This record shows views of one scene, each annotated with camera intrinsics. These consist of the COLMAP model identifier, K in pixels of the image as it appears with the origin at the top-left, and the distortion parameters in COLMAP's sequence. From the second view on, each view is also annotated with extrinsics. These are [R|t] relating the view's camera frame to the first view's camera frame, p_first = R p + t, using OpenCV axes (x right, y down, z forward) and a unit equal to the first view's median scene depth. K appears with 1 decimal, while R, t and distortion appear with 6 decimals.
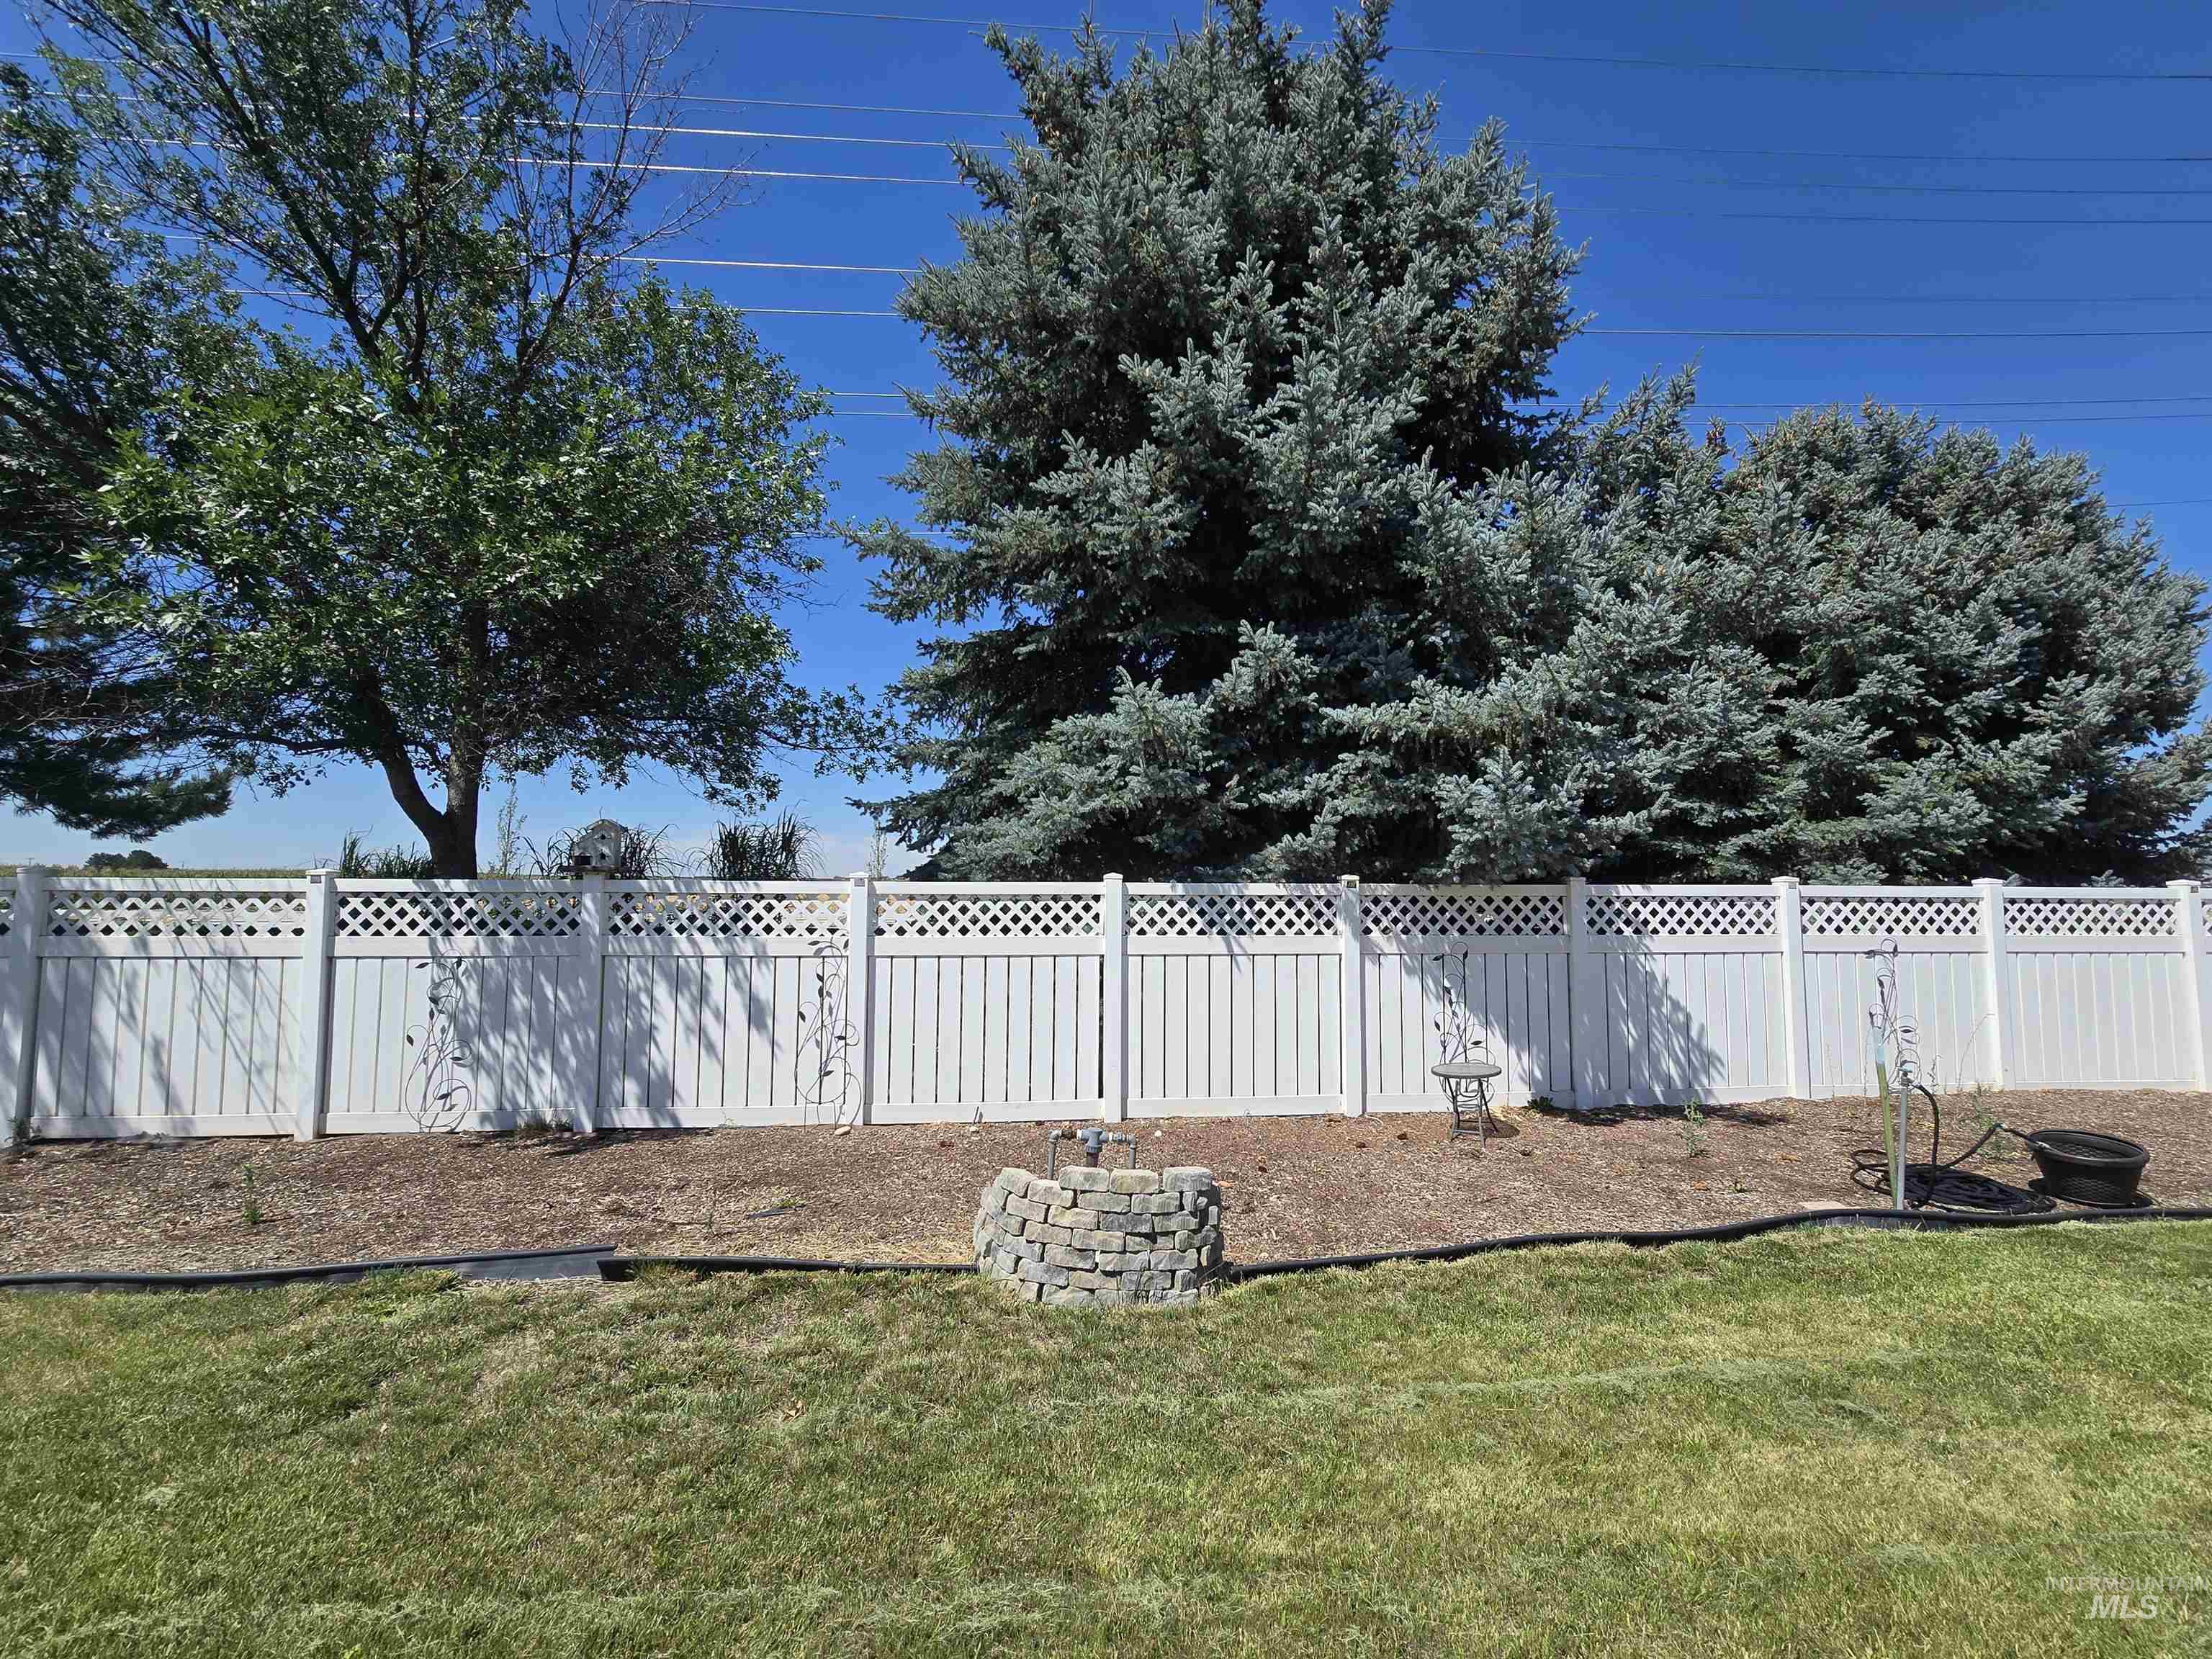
lens RADIAL K [[902.2, 0, 1108.3], [0, 902.2, 838.9], [0, 0, 1]] dist [-0.009134, 0.000269]
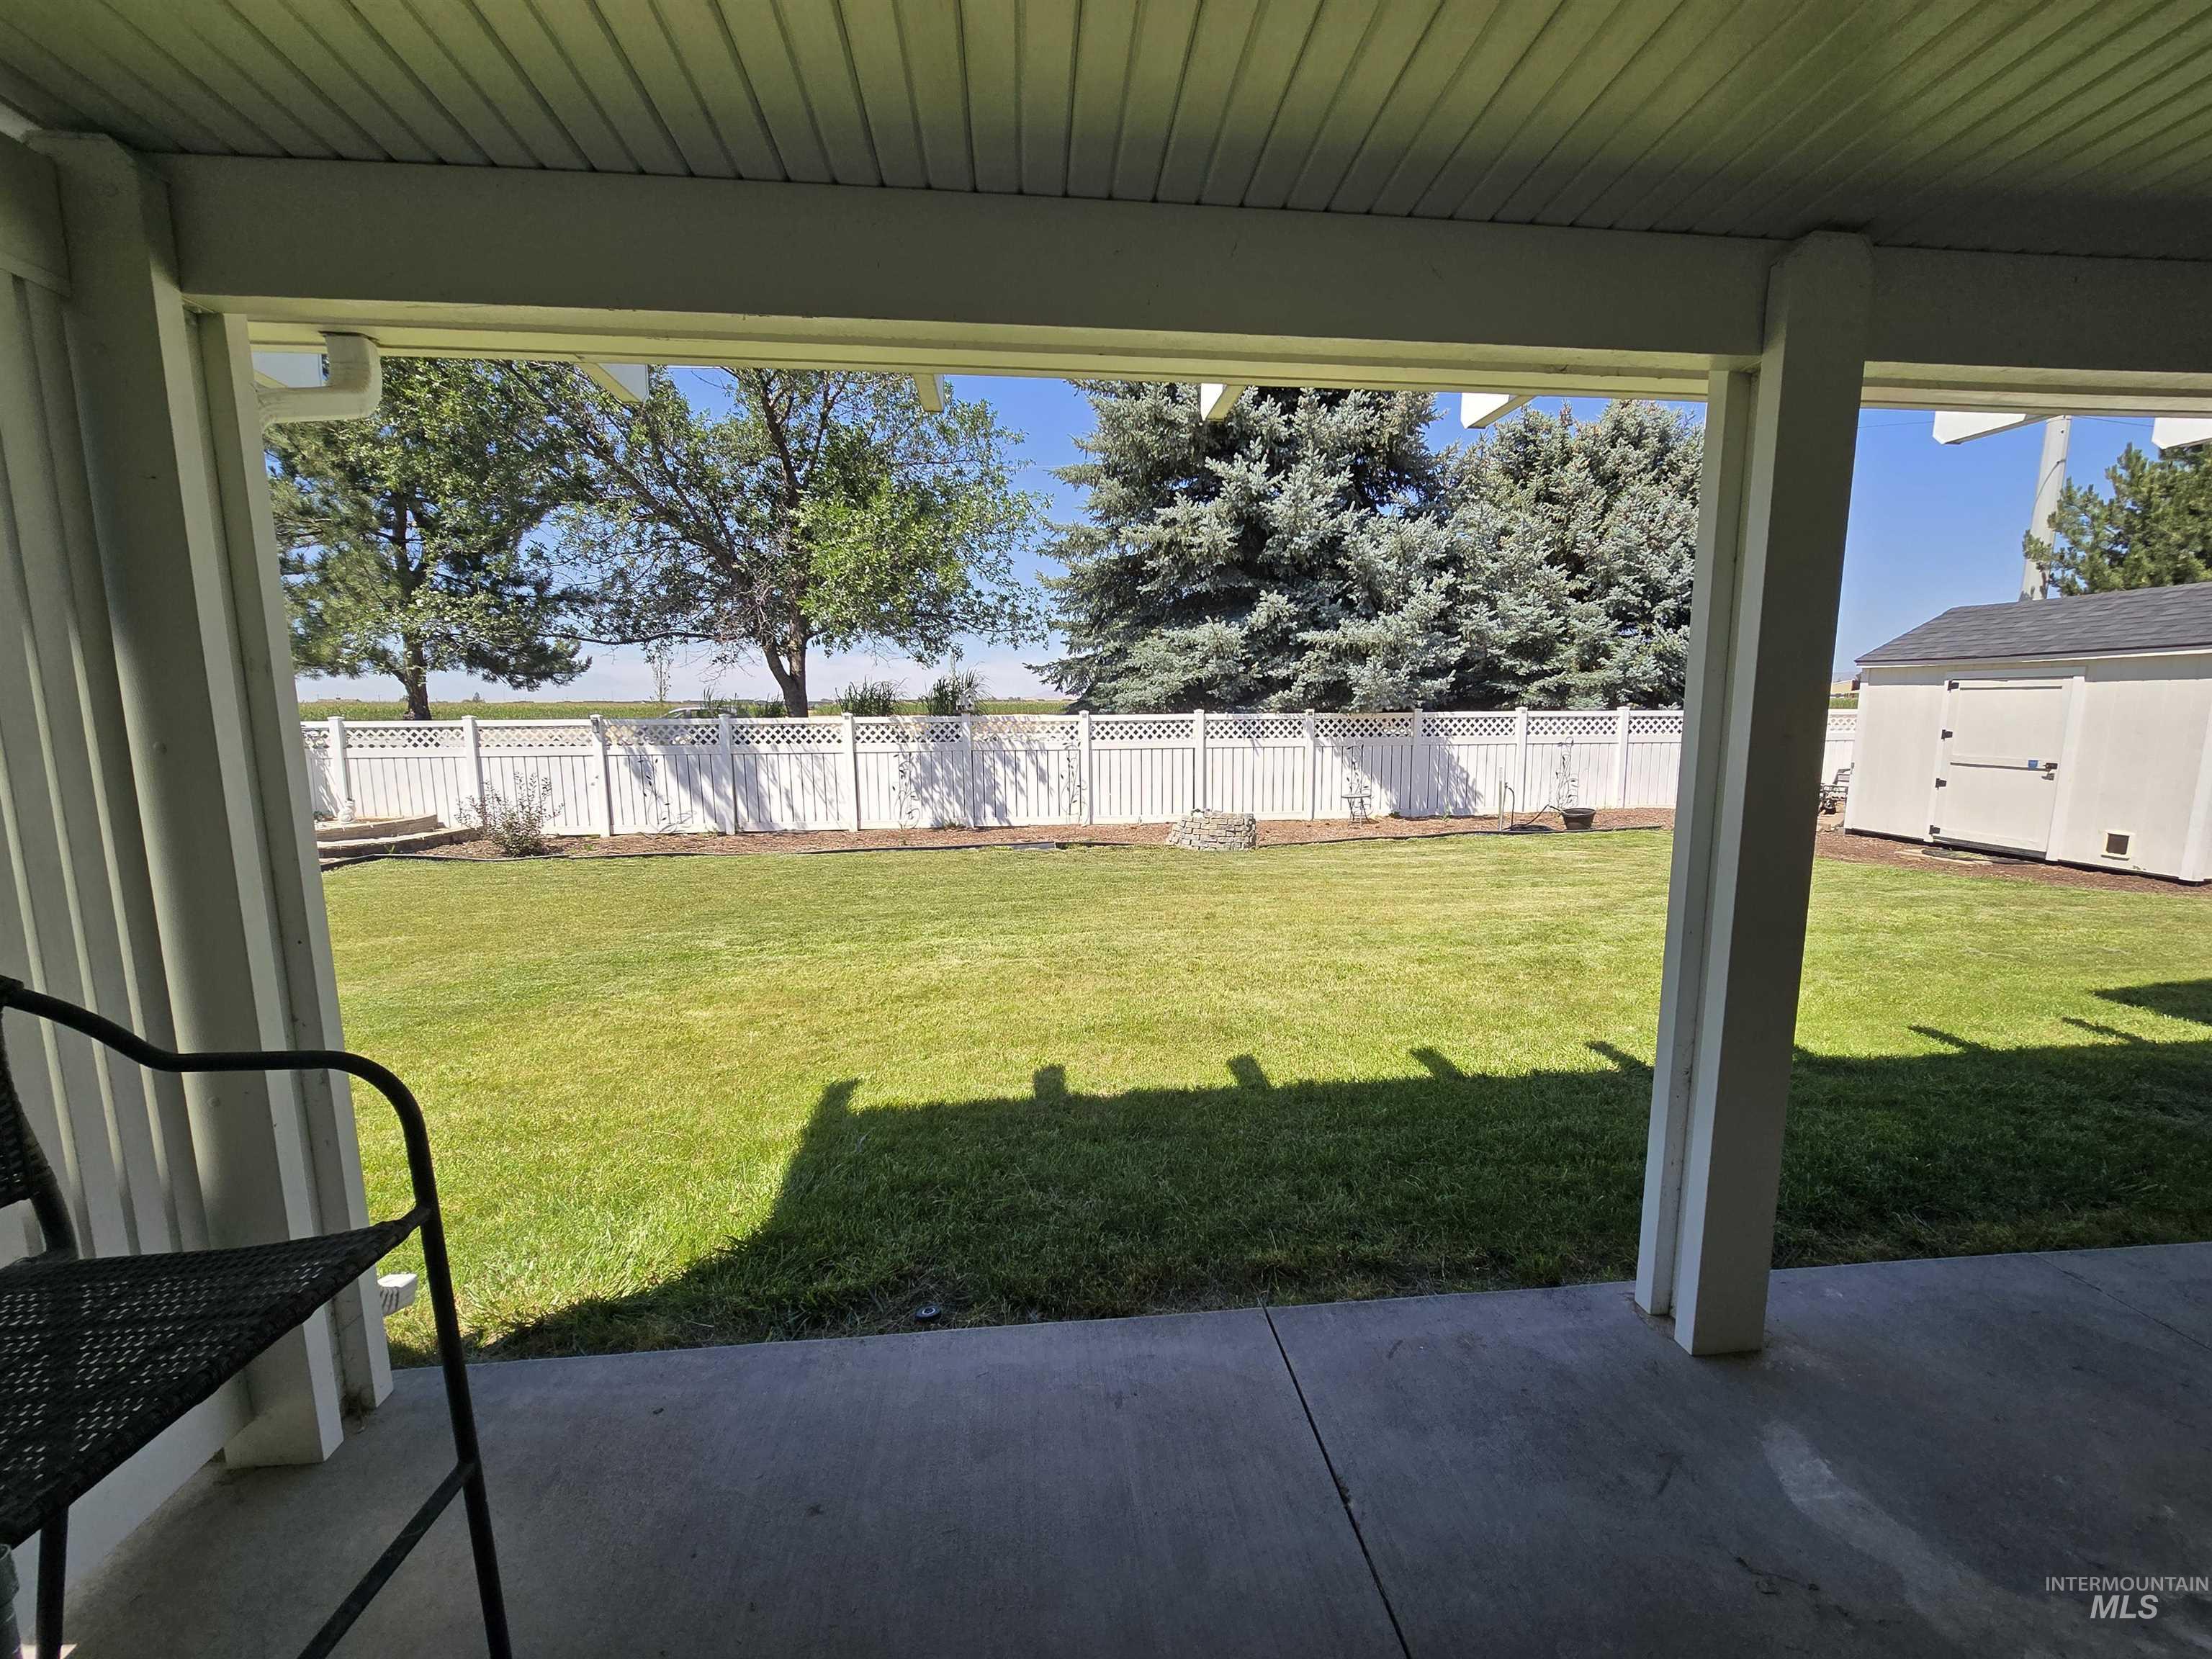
lens RADIAL K [[902.2, 0, 1119.5], [0, 902.2, 829.9], [0, 0, 1]] dist [-0.009134, 0.000269]
pose [[0.999657, -0.014617, 0.021729, -0.232061], [0.010268, 0.982065, 0.188264, -0.085732], [-0.024091, -0.187976, 0.981878, -1.134997]]
